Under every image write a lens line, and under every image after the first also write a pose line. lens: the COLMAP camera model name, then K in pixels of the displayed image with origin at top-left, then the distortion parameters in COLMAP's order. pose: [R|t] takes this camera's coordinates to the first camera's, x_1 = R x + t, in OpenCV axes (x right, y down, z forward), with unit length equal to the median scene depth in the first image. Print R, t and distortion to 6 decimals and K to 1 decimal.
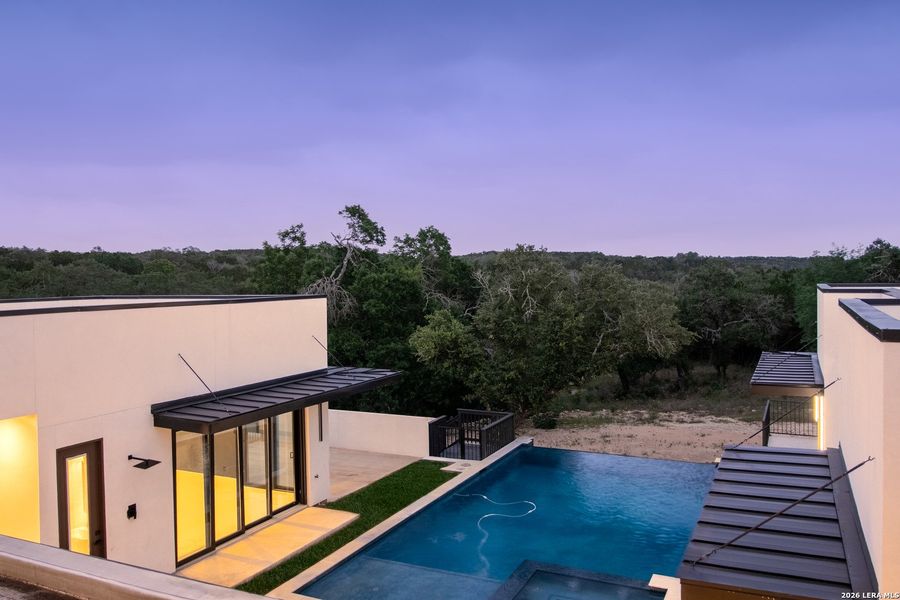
lens RADIAL K [[690.5, 0, 450.0], [0, 690.5, 300.0], [0, 0, 1]] dist [0.009241, 0.004807]
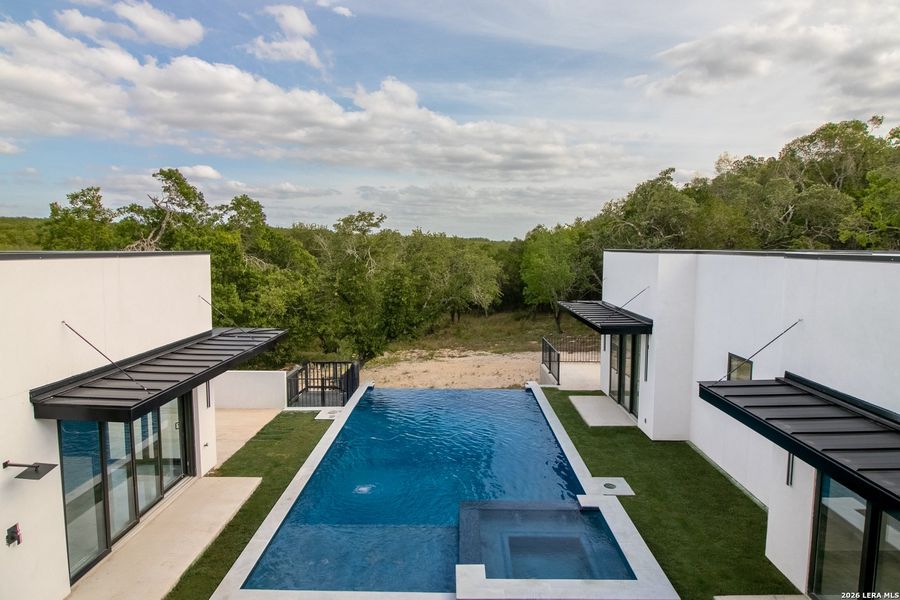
lens RADIAL K [[523.4, 0, 432.7], [0, 523.4, 299.8], [0, 0, 1]] dist [-0.004355, -0.002121]
pose [[0.911566, -0.024431, 0.410428, -0.137259], [-0.001609, 0.998013, 0.062980, 0.008451], [-0.411151, -0.058071, 0.909716, 0.162083]]
